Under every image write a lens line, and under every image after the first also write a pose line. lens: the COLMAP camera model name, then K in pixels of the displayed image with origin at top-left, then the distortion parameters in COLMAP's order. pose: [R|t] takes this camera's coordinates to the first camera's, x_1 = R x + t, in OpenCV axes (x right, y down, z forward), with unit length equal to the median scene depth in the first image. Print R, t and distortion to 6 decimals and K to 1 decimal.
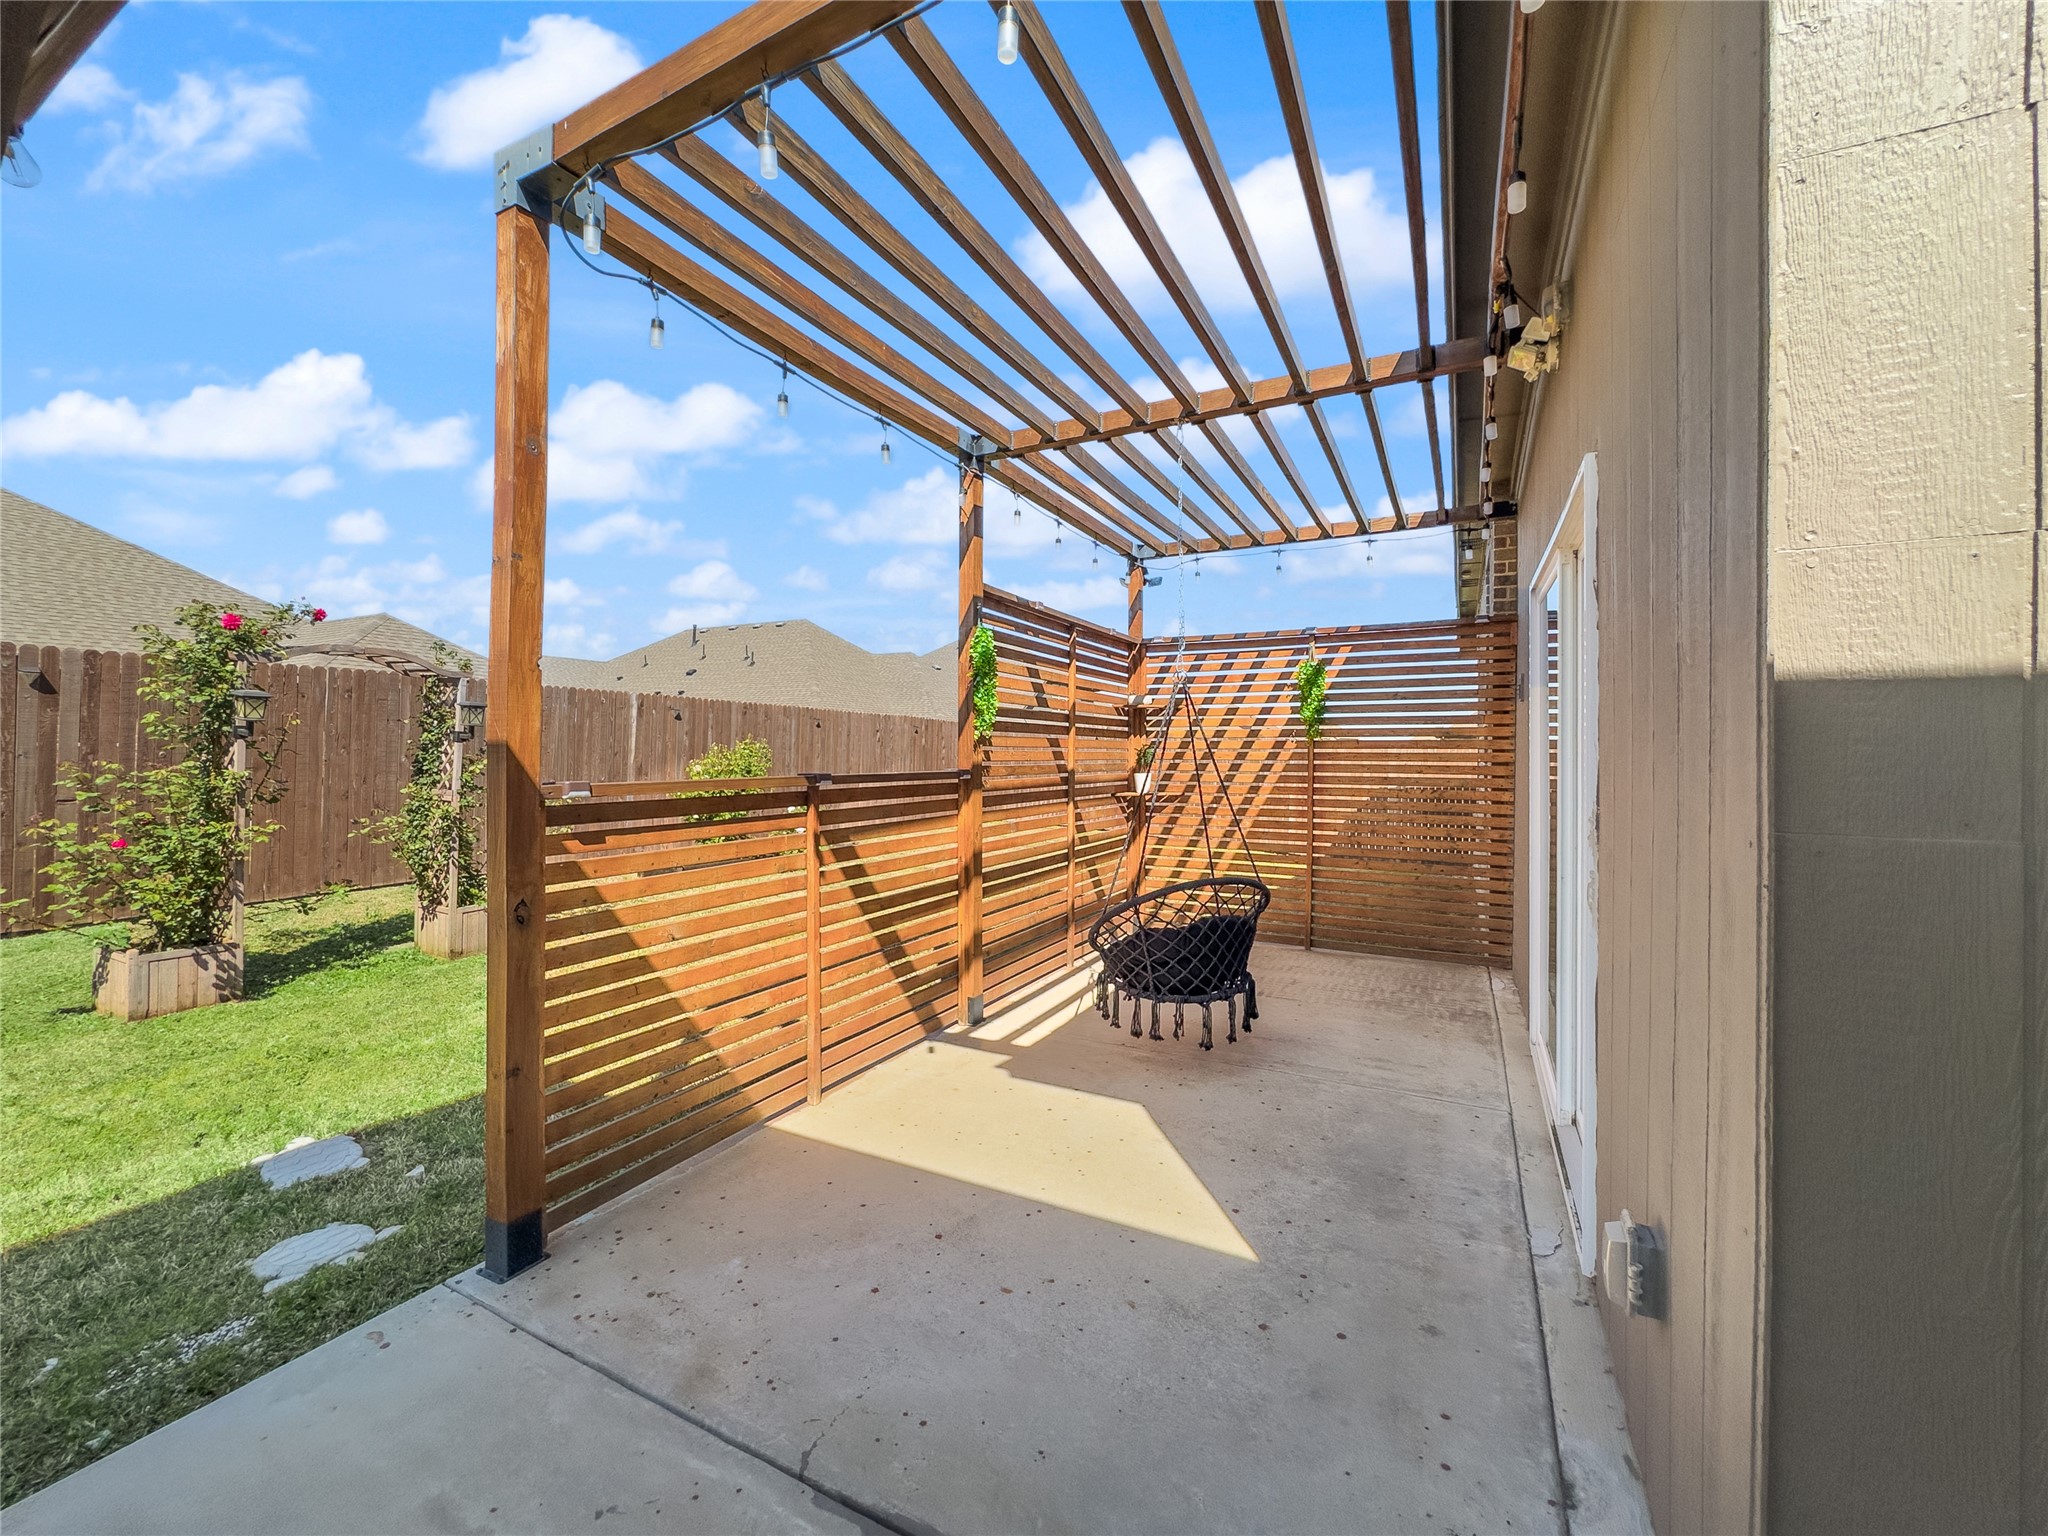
lens RADIAL K [[836.8, 0, 1029.2], [0, 836.8, 750.9], [0, 0, 1]] dist [-0.002331, -0.000098]
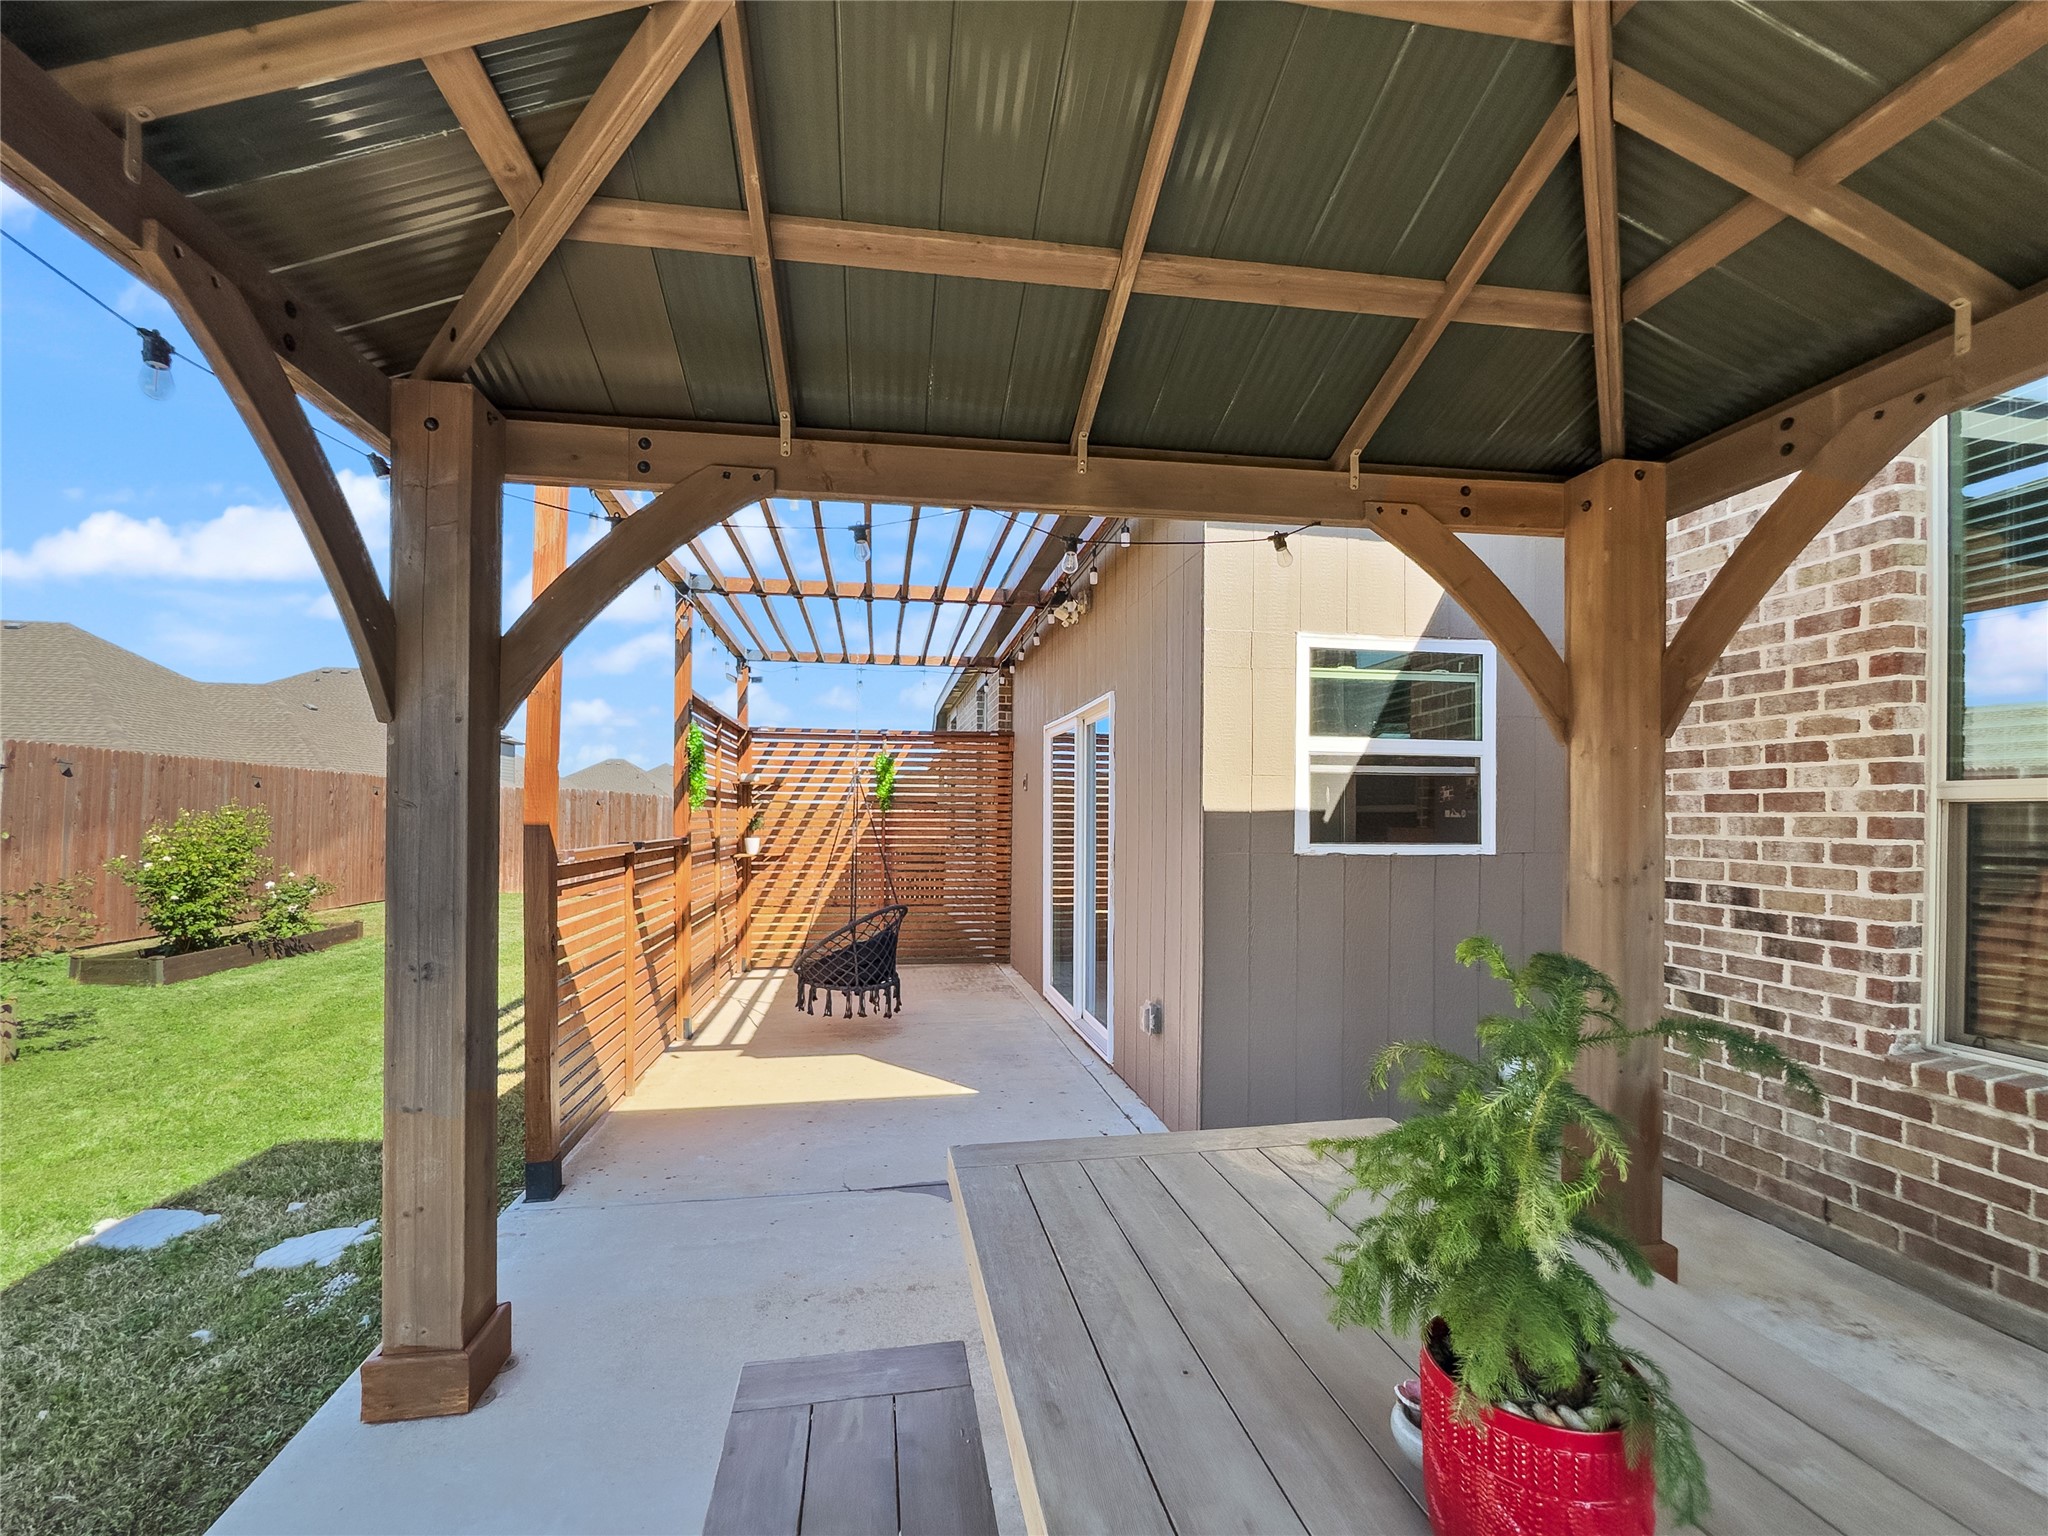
lens RADIAL K [[851.4, 0, 1019.1], [0, 851.4, 815.9], [0, 0, 1]] dist [-0.001271, -0.000188]
pose [[0.797763, 0.002457, 0.602966, -0.348313], [-0.004294, 0.999989, 0.001606, -0.010630], [-0.602956, -0.003871, 0.797765, -0.254011]]
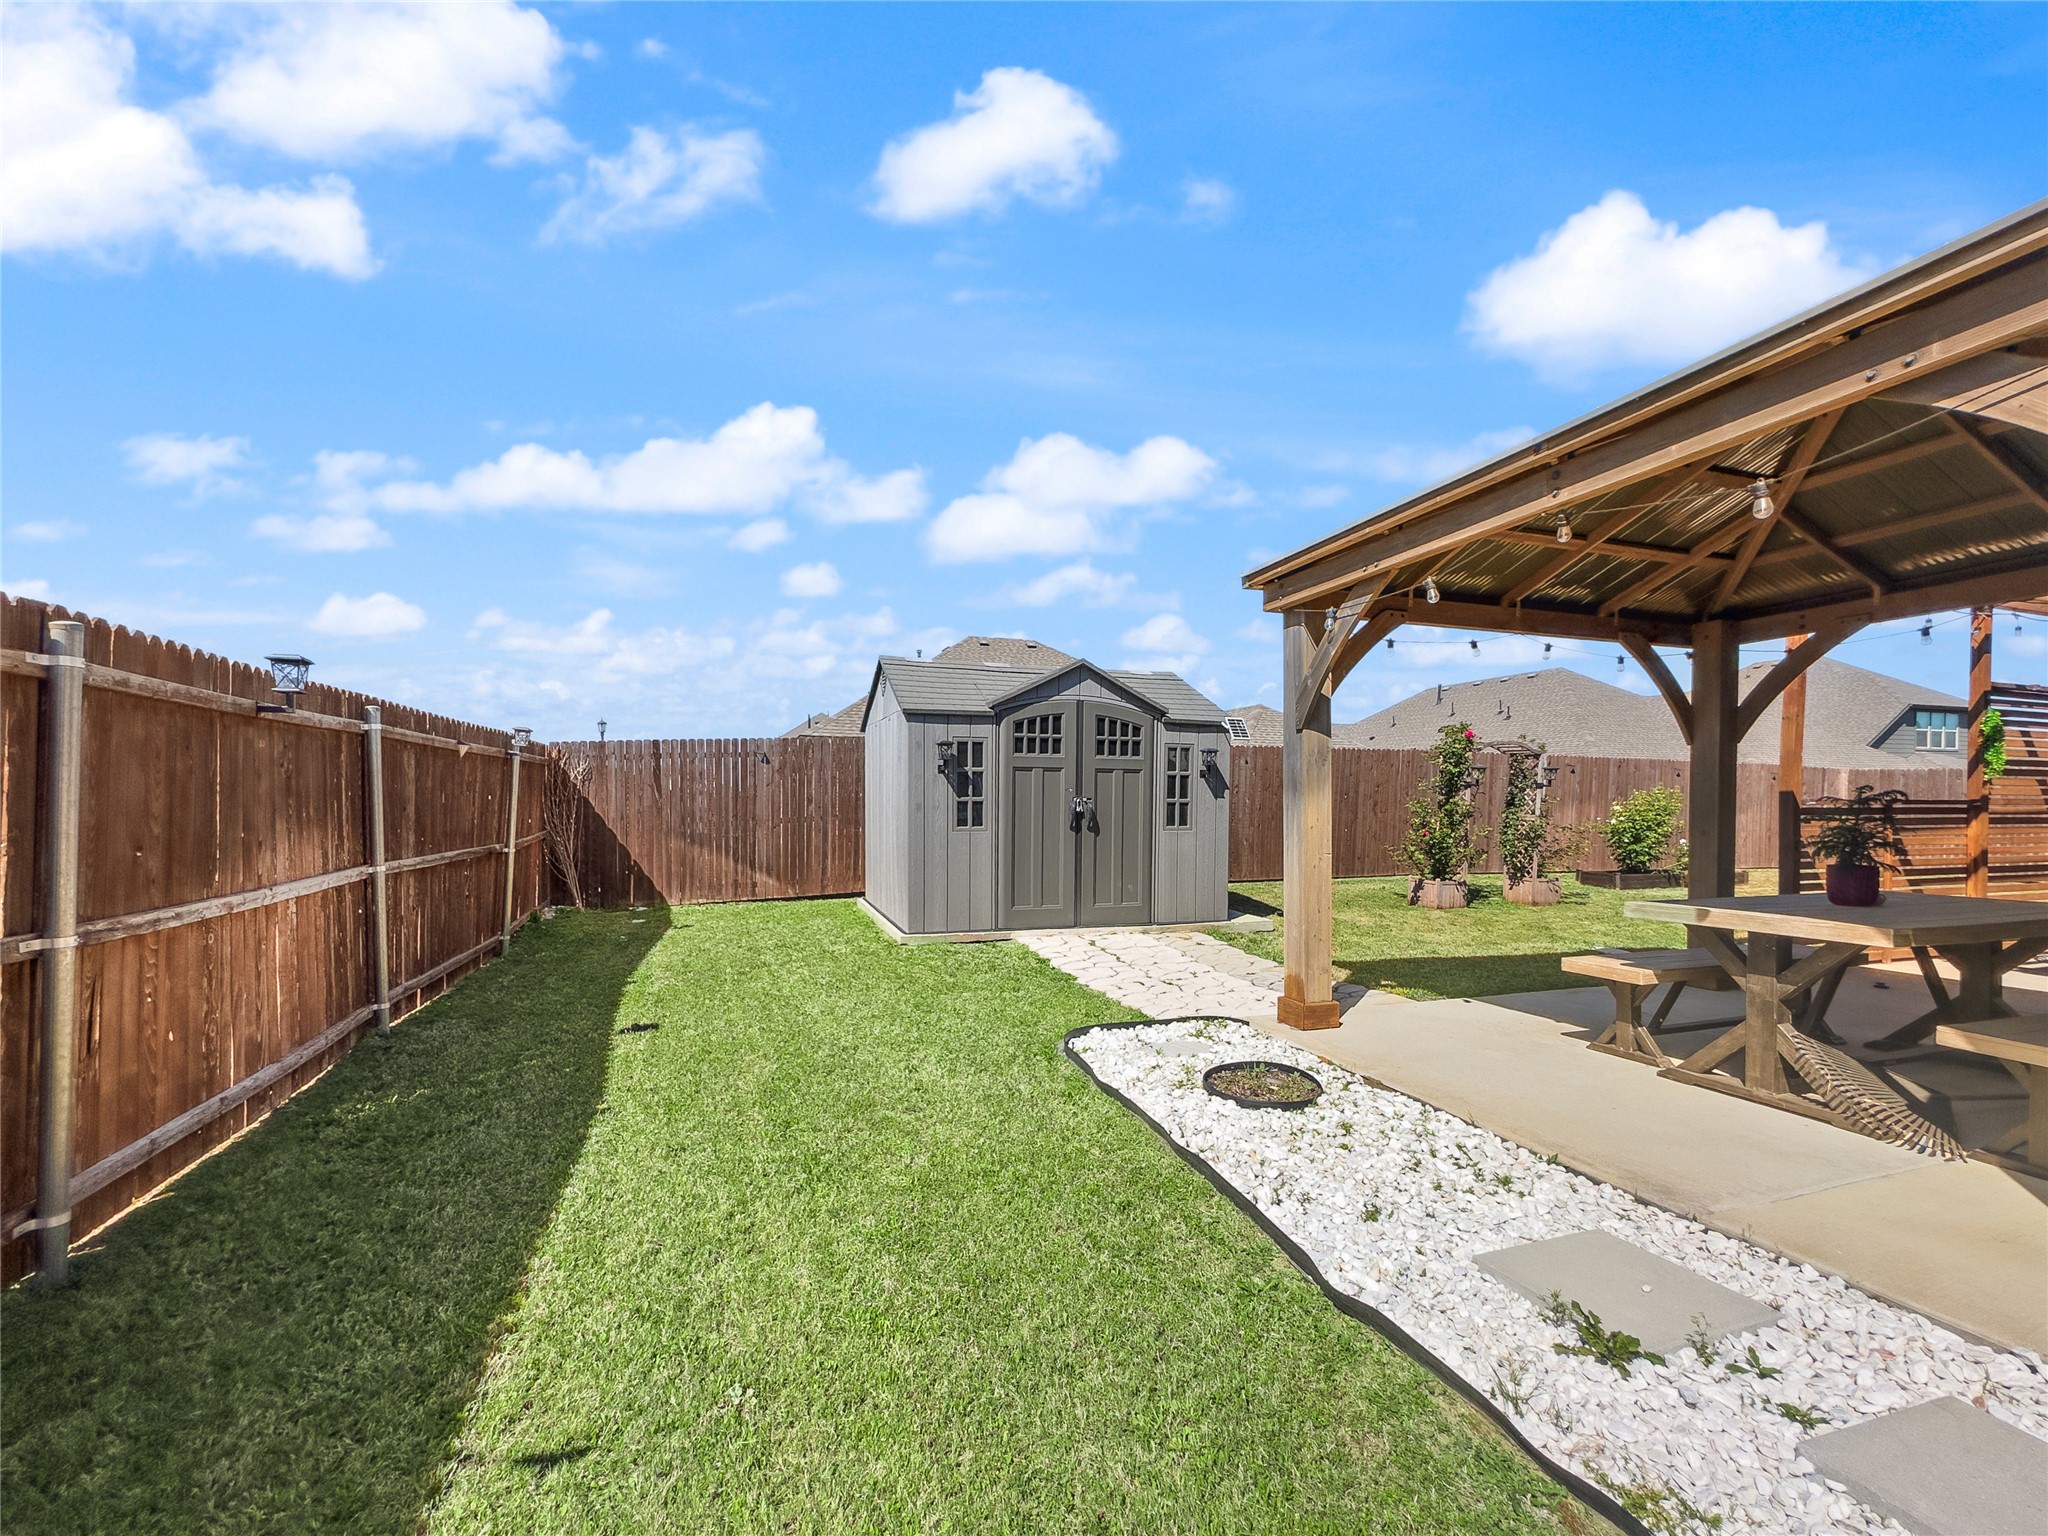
lens RADIAL K [[969.6, 0, 901.9], [0, 969.6, 820.4], [0, 0, 1]] dist [-0.000686, 0.000550]
pose [[0.711892, 0.007312, -0.702251, -0.185985], [-0.000037, 0.999946, 0.010375, 0.034496], [0.702289, -0.007360, 0.711854, -1.408317]]
